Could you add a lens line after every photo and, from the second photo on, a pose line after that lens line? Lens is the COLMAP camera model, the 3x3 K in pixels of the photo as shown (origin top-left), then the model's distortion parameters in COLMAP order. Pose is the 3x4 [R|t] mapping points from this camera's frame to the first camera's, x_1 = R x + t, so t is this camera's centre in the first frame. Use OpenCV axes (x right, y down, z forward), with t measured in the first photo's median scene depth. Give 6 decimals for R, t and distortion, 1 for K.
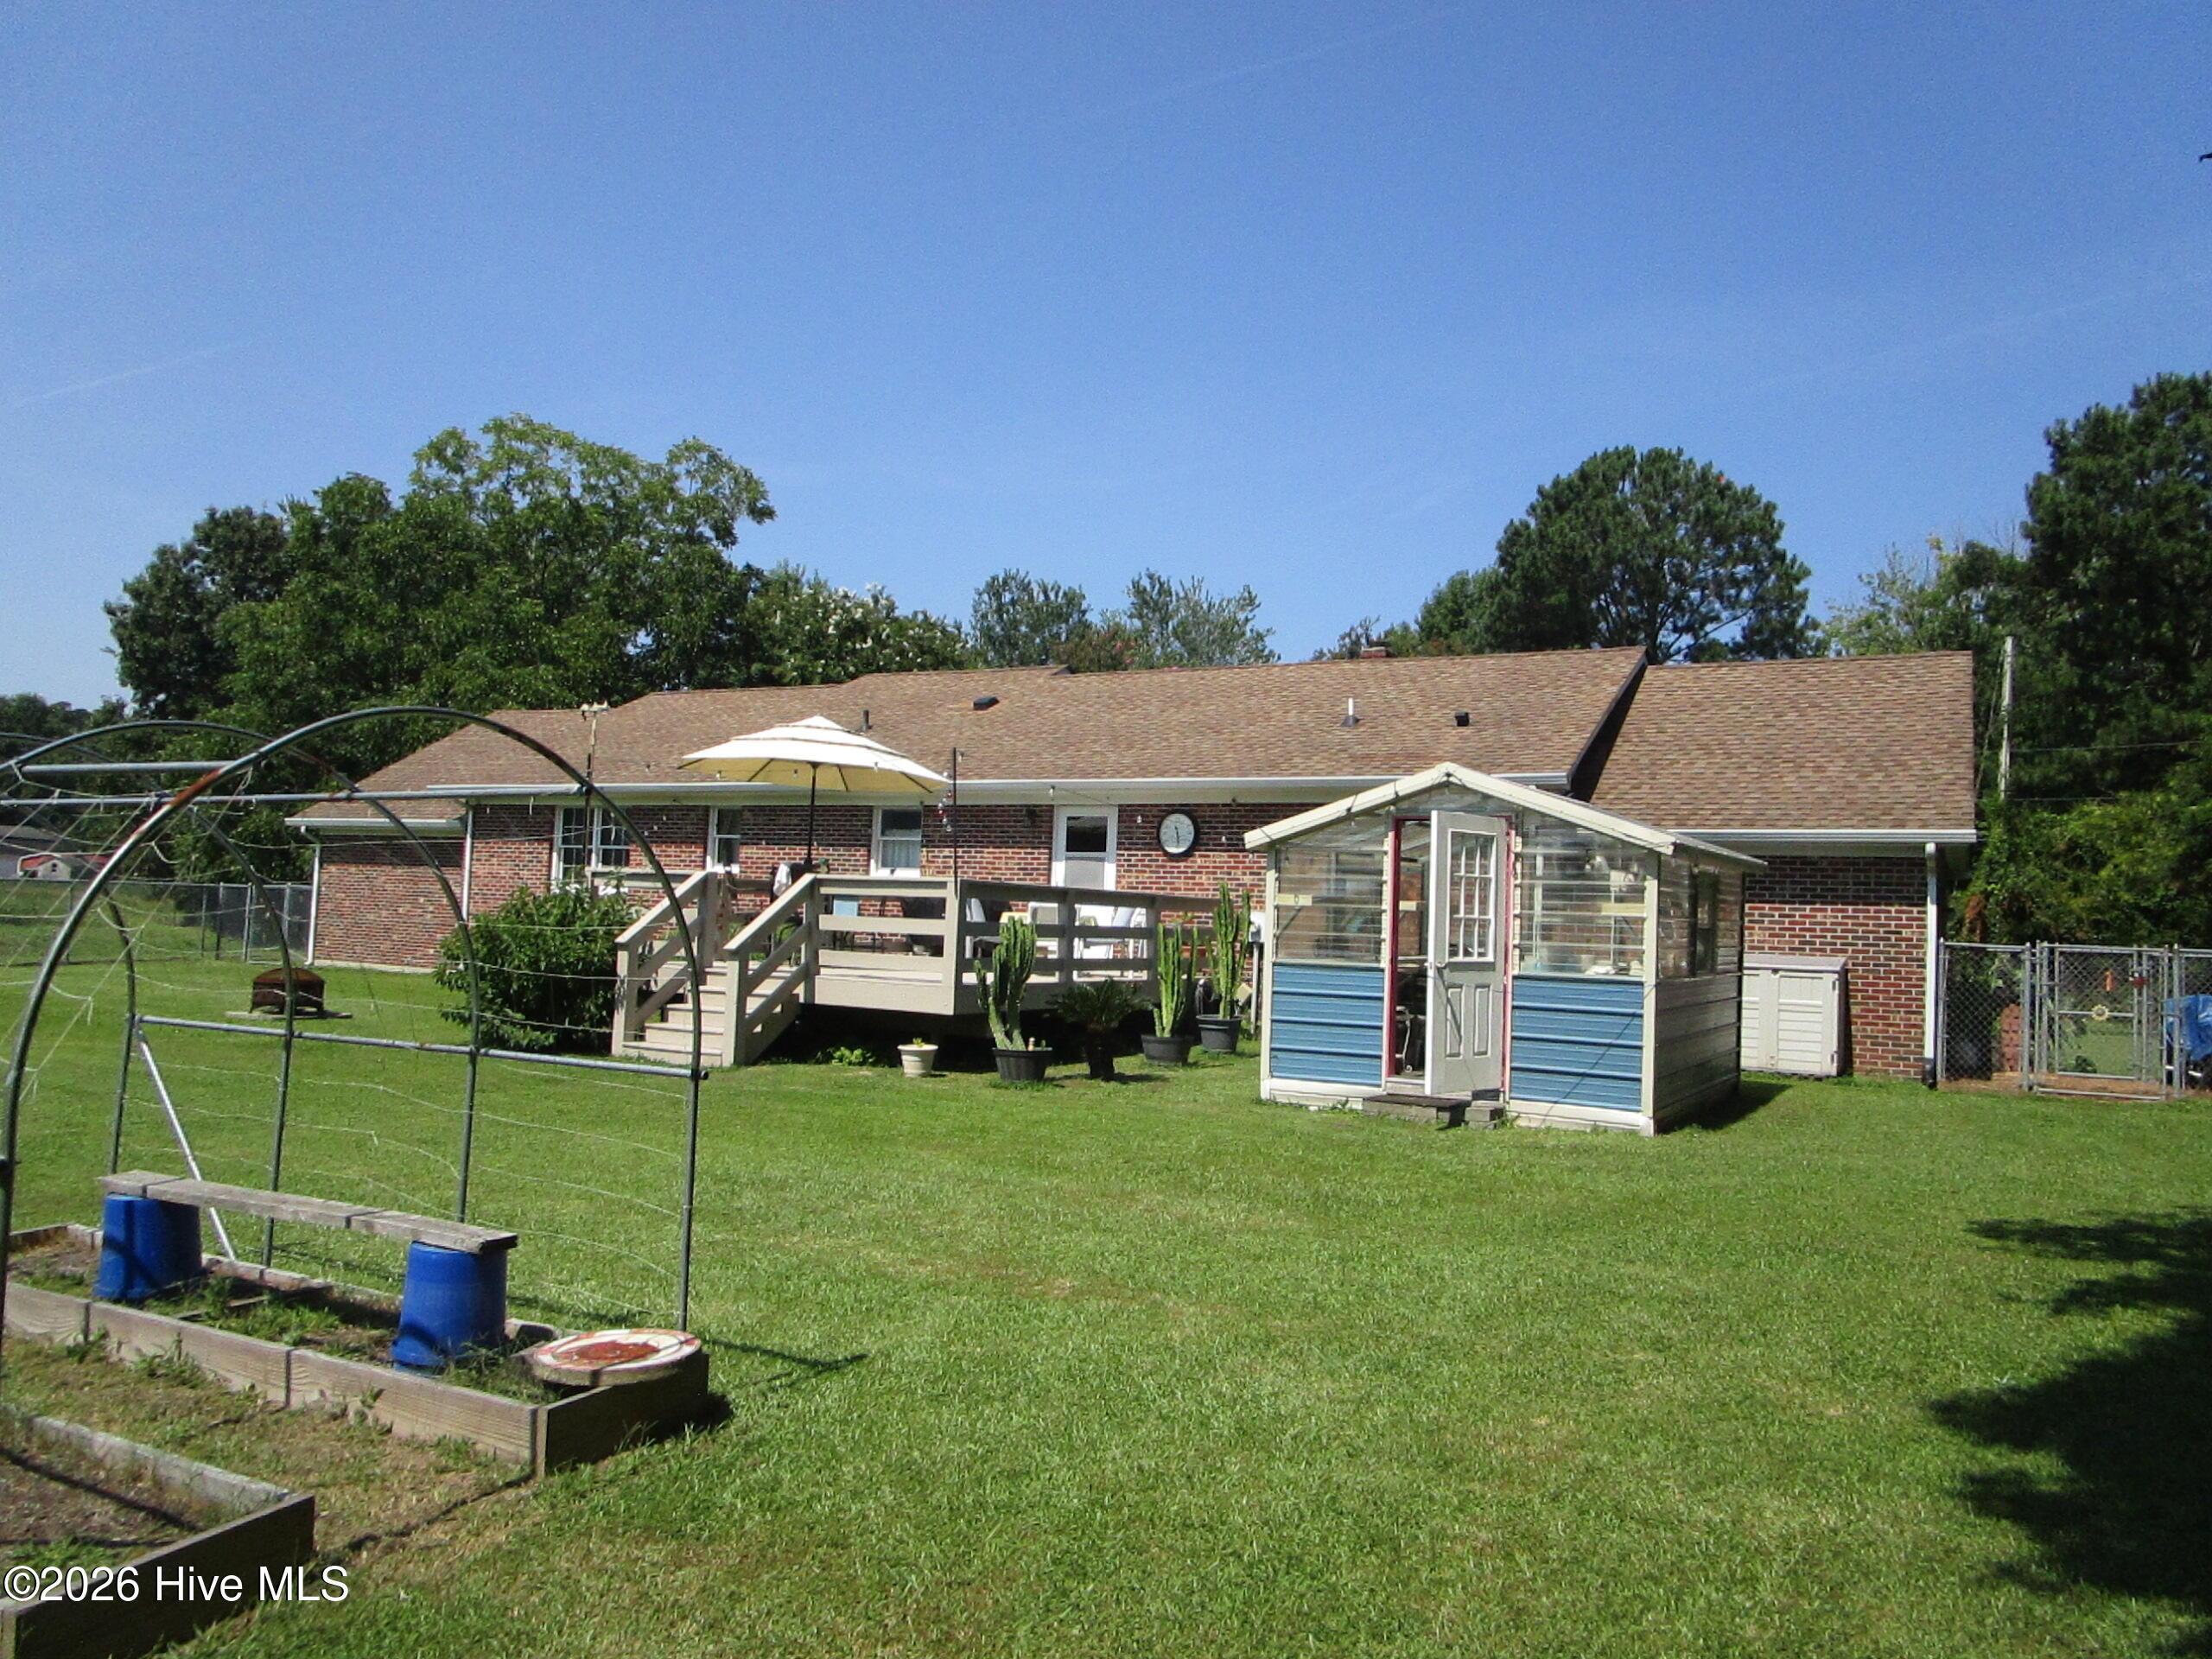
lens RADIAL K [[1569.5, 0, 1111.6], [0, 1569.5, 837.6], [0, 0, 1]] dist [-0.026965, 0.011100]
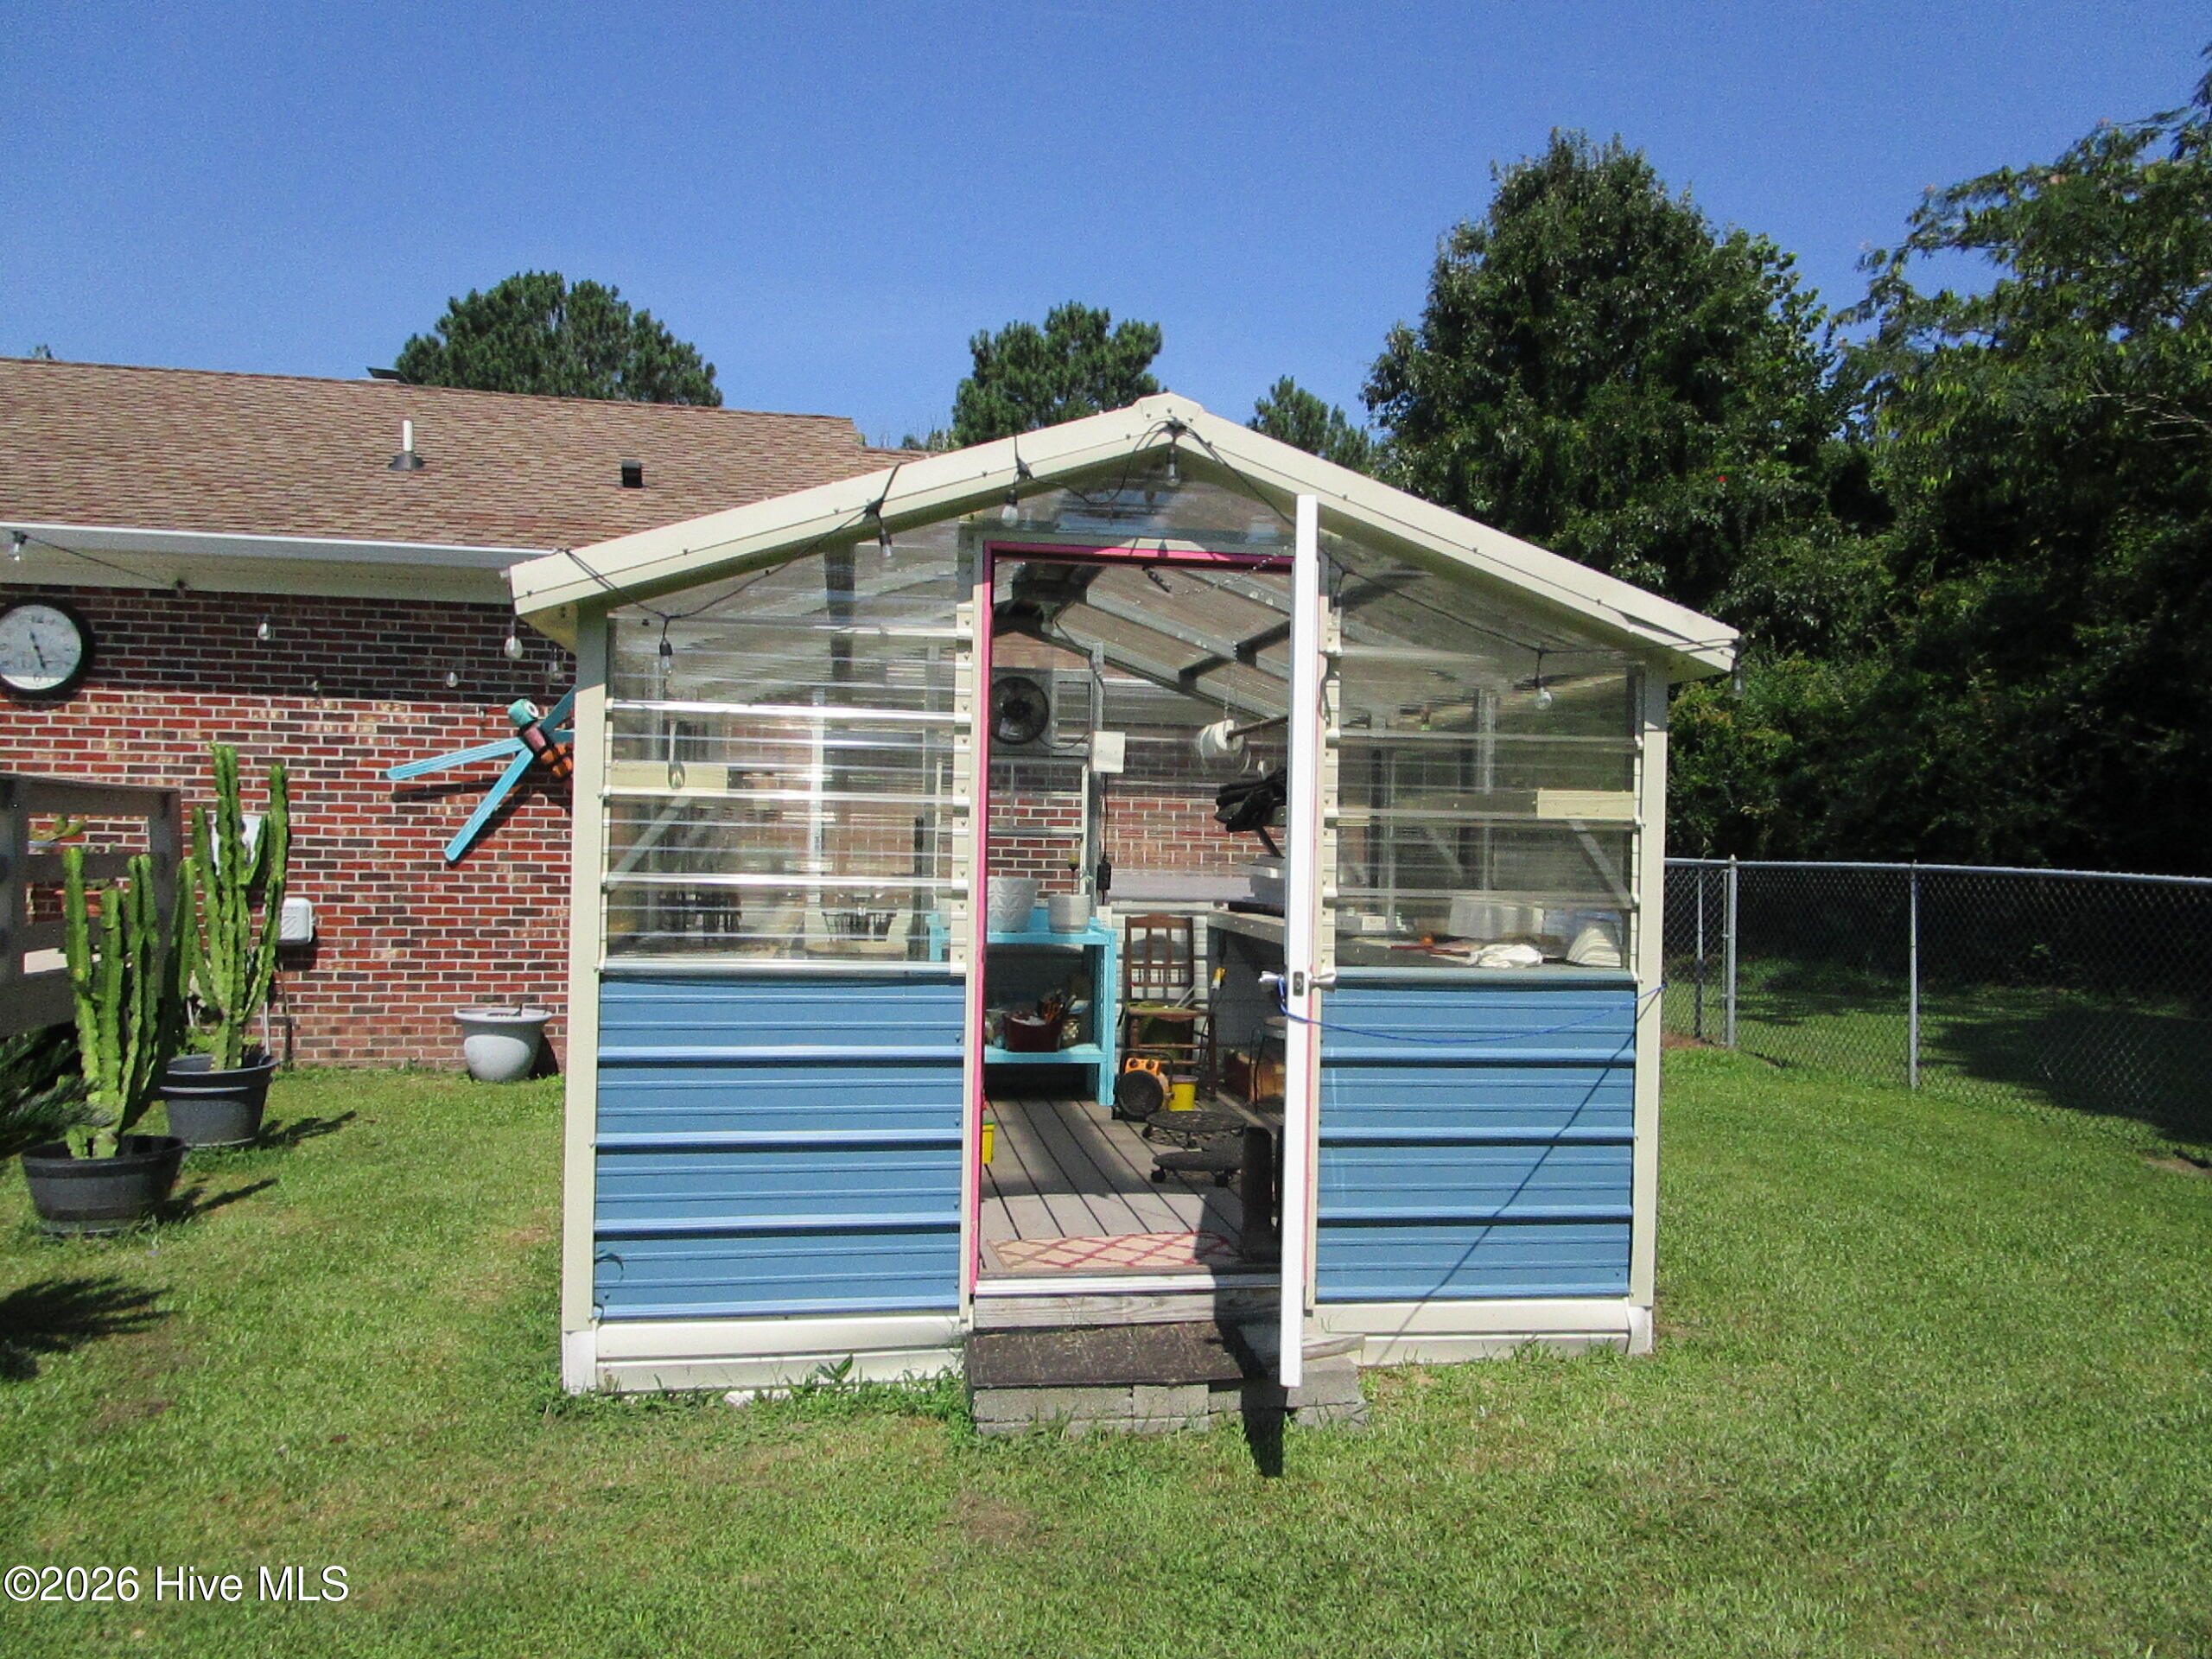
lens RADIAL K [[1569.5, 0, 1107.3], [0, 1569.5, 839.1], [0, 0, 1]] dist [-0.026965, 0.011100]
pose [[0.758670, -0.016862, 0.651257, -0.009321], [-0.025676, 0.998114, 0.055753, 0.010392], [-0.650969, -0.059019, 0.756806, 0.228333]]
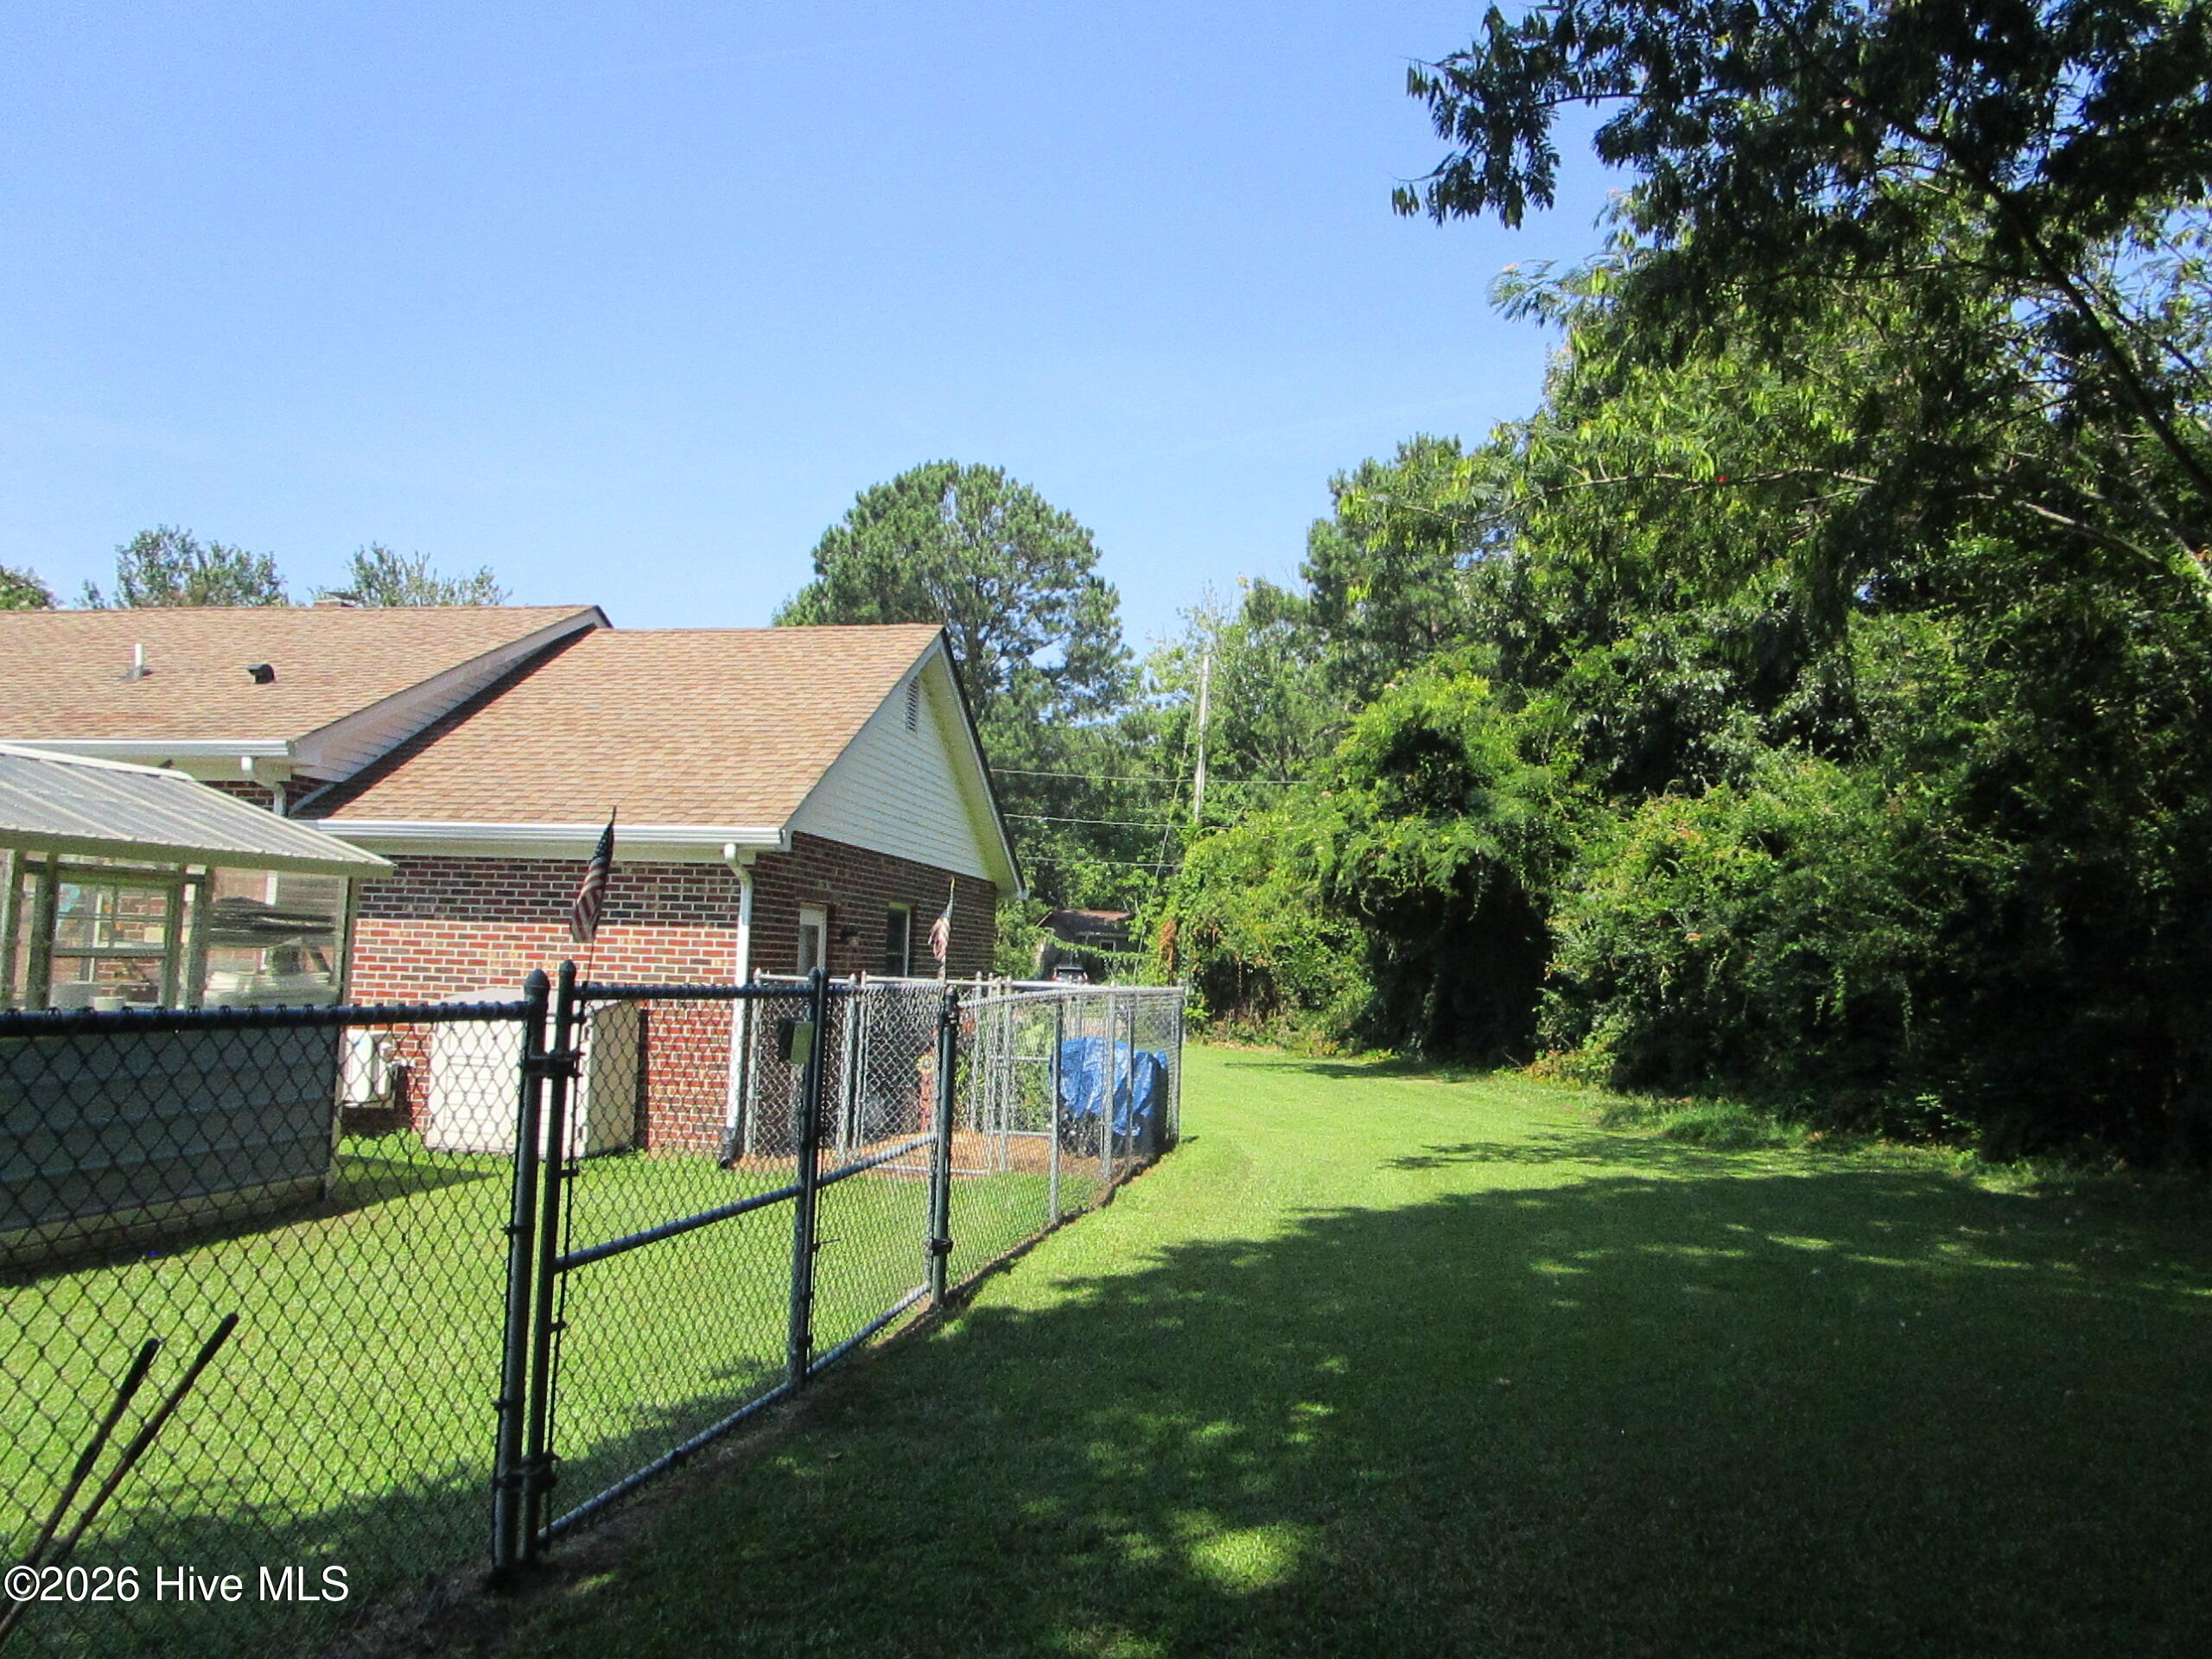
lens RADIAL K [[1569.5, 0, 1108.5], [0, 1569.5, 838.0], [0, 0, 1]] dist [-0.026965, 0.011100]
pose [[0.943709, 0.019093, 0.330225, 0.183888], [-0.013034, 0.999704, -0.020554, 0.005721], [-0.330520, 0.015093, 0.943678, 0.089149]]
